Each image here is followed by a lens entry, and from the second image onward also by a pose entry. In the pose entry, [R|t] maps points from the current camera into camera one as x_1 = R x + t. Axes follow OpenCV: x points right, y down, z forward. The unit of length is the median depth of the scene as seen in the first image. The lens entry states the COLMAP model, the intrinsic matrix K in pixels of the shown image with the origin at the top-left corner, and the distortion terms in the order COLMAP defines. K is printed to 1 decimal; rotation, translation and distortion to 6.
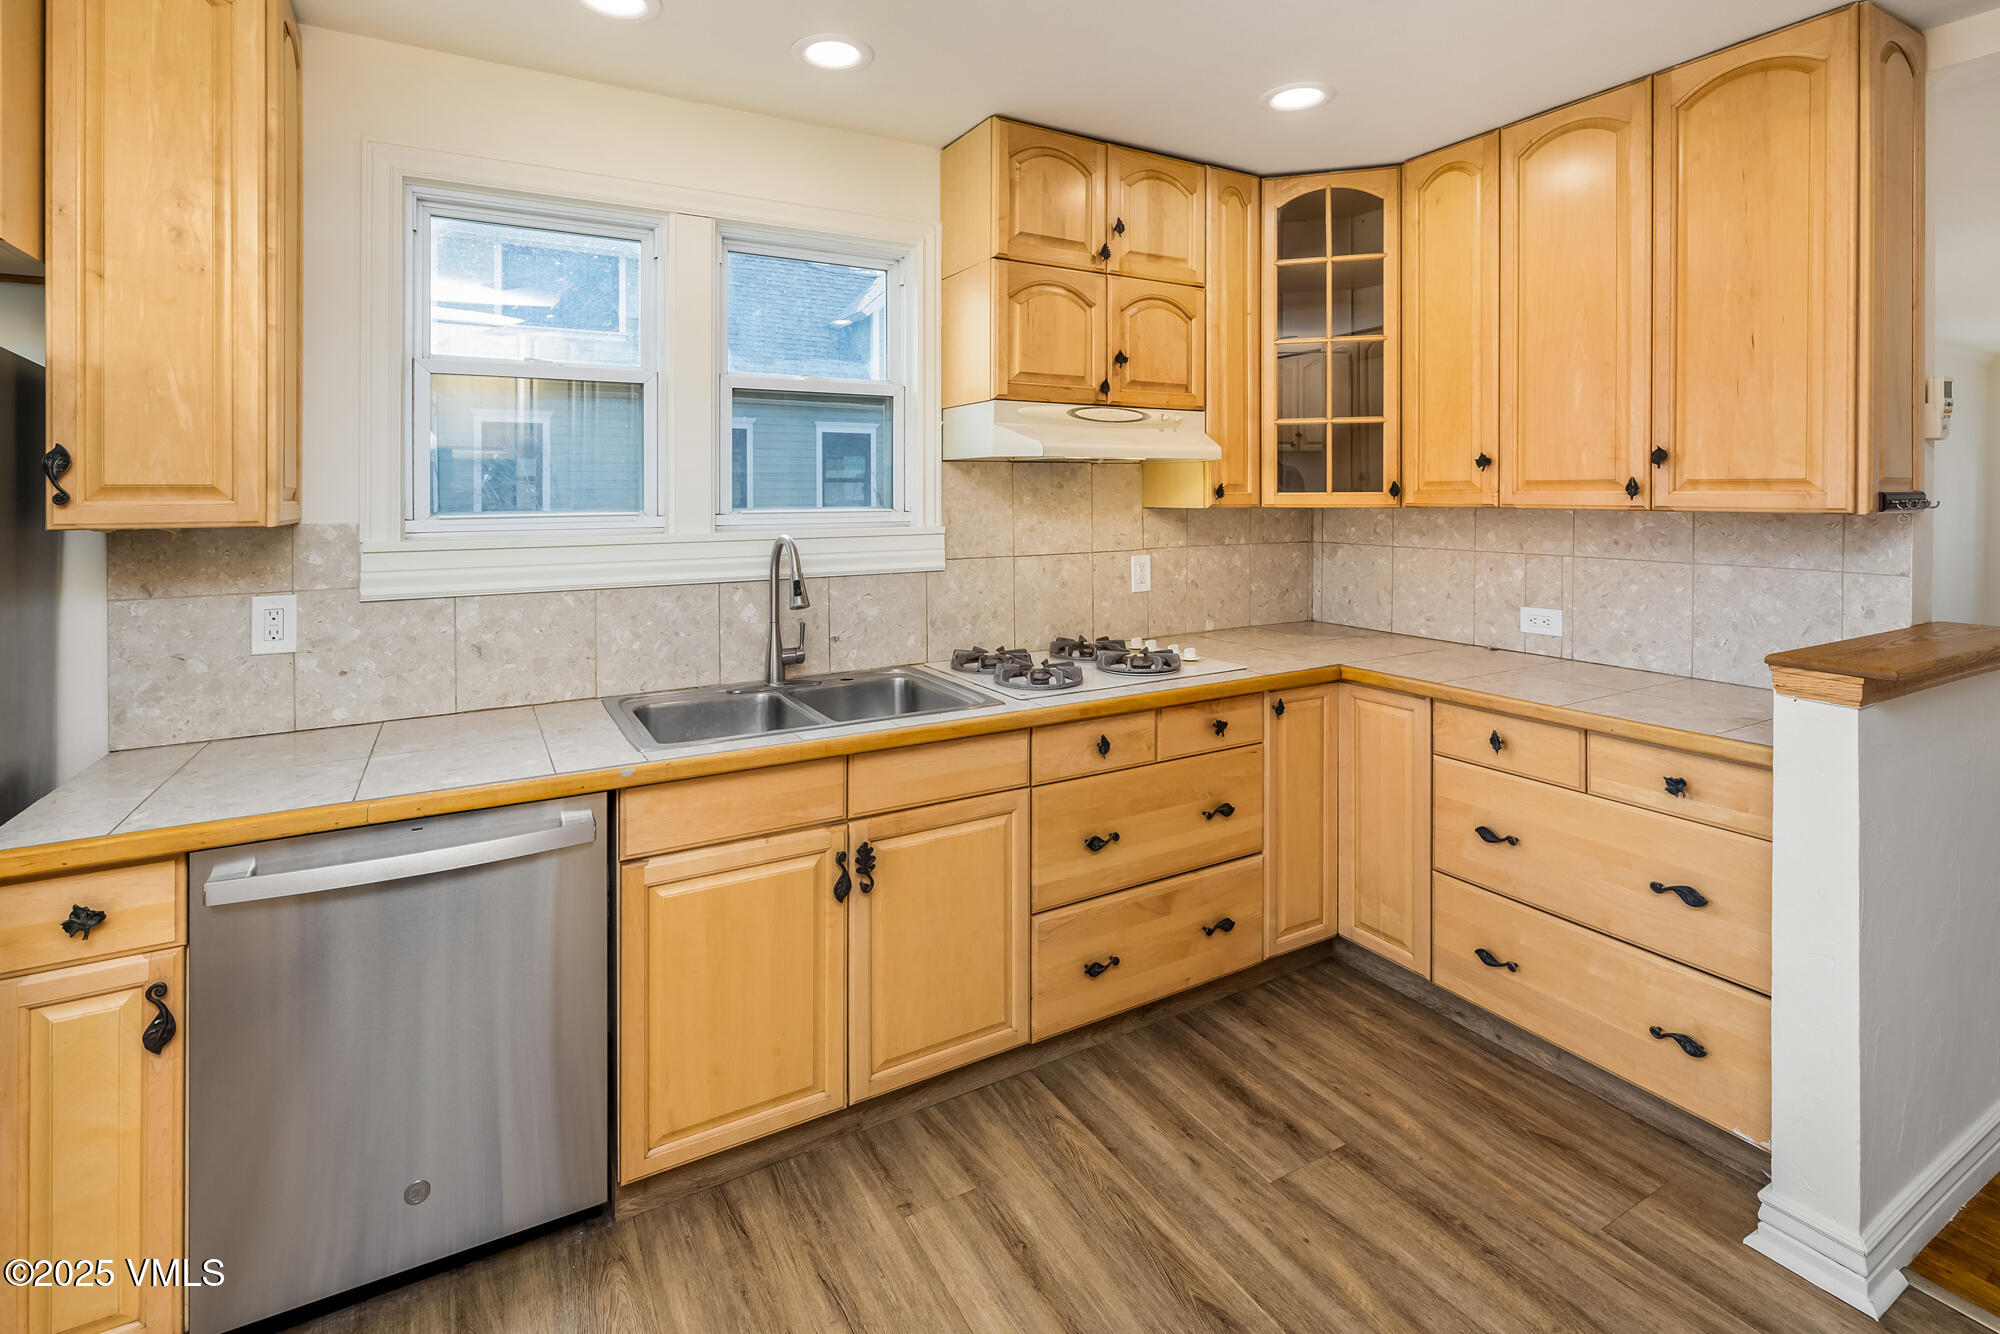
lens RADIAL K [[914.5, 0, 966.5], [0, 914.5, 494.9], [0, 0, 1]] dist [-0.001873, 0.000422]
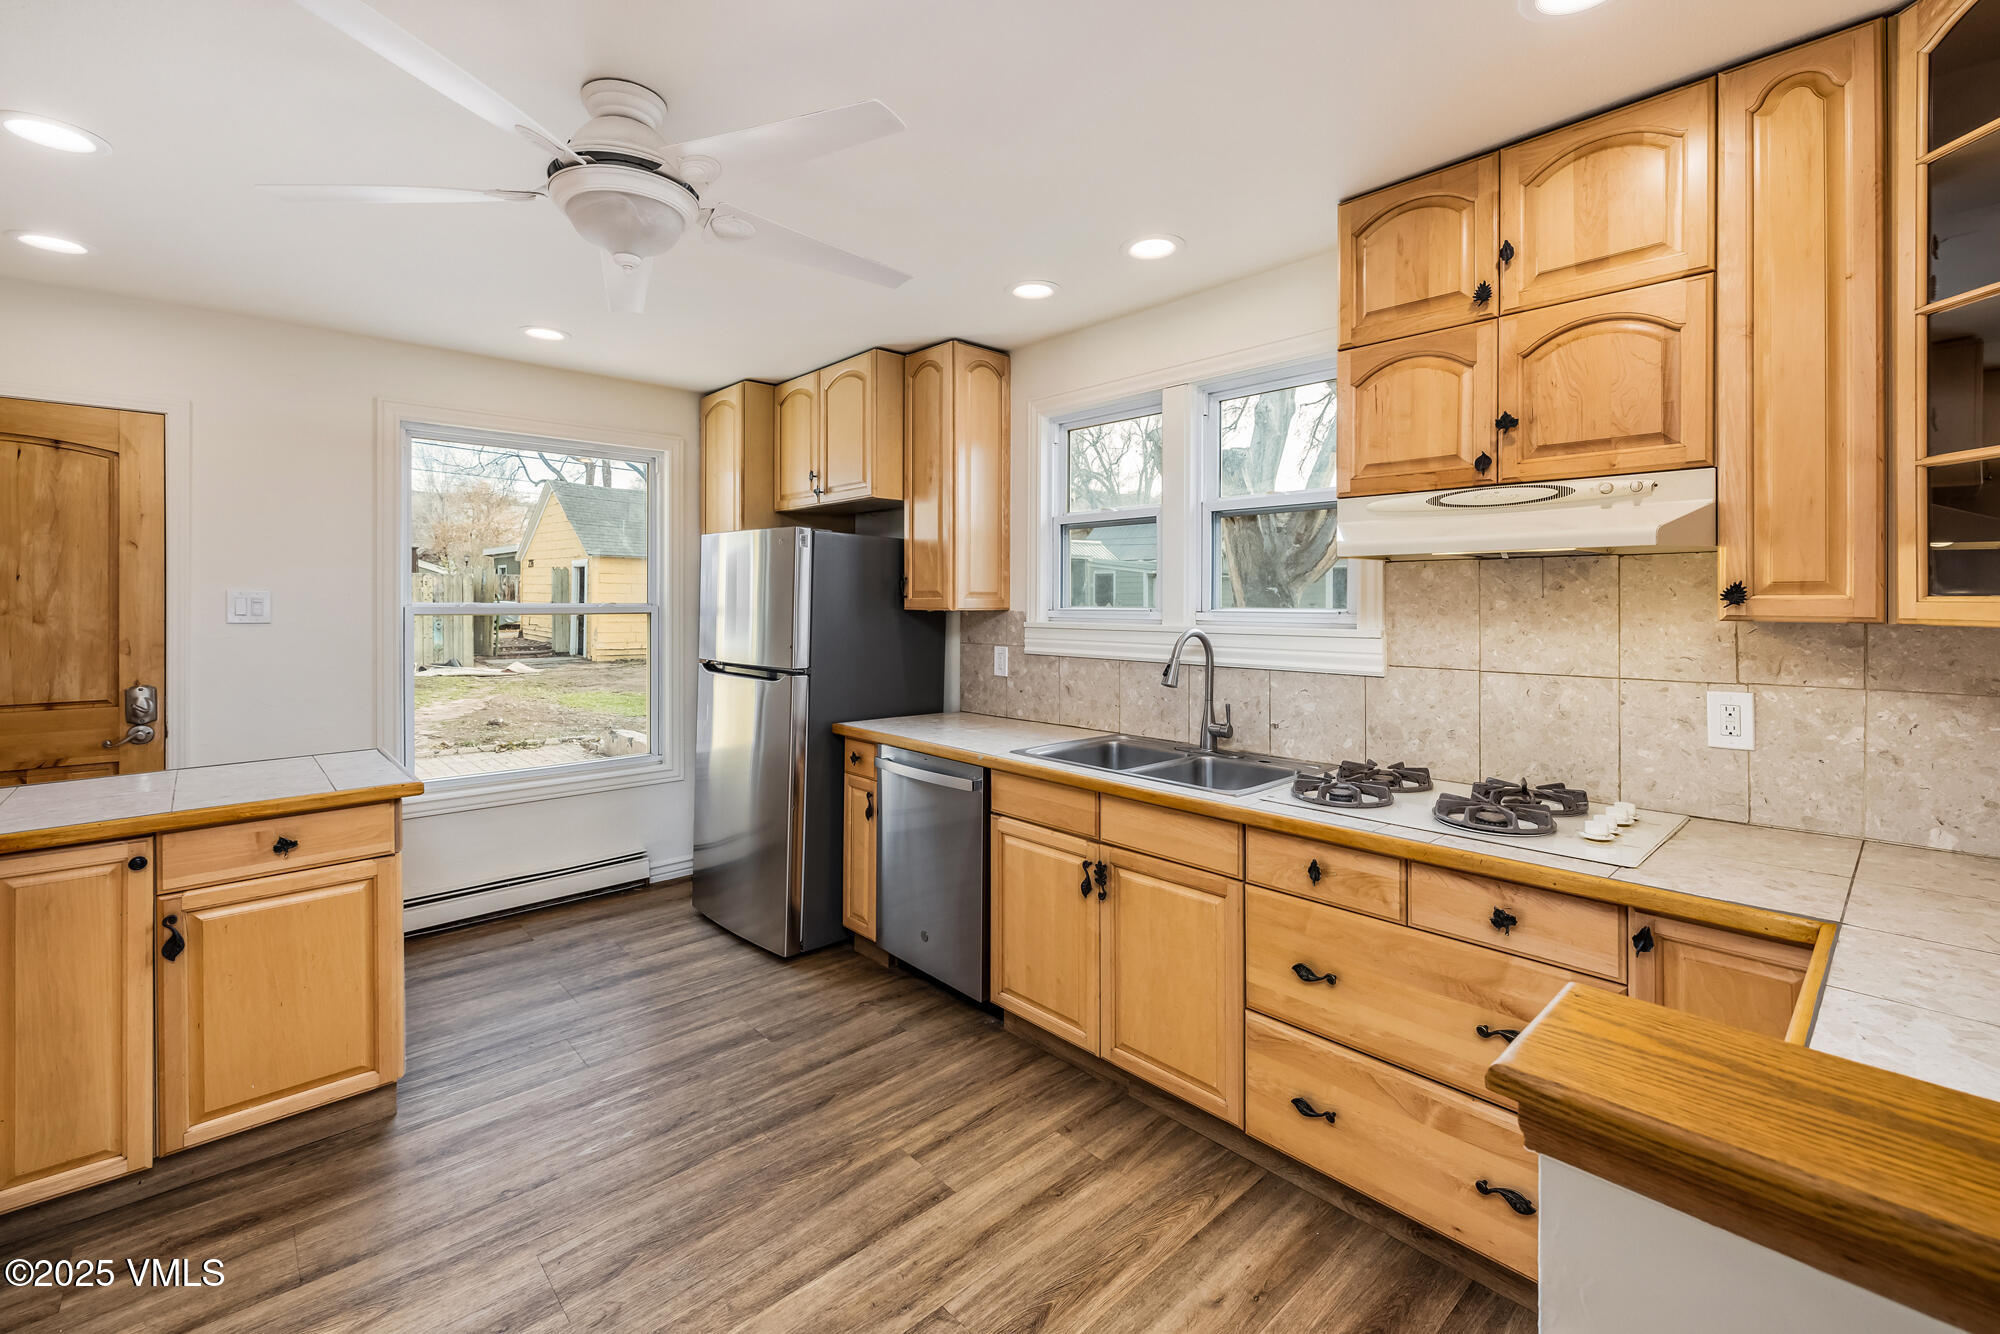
lens RADIAL K [[855.1, 0, 1015.6], [0, 855.1, 598.2], [0, 0, 1]] dist [-0.001011, -0.000527]
pose [[0.251995, 0.005076, -0.967715, 0.879024], [-0.003143, 0.999985, 0.004426, -0.002610], [0.967724, 0.001926, 0.252007, 0.479947]]
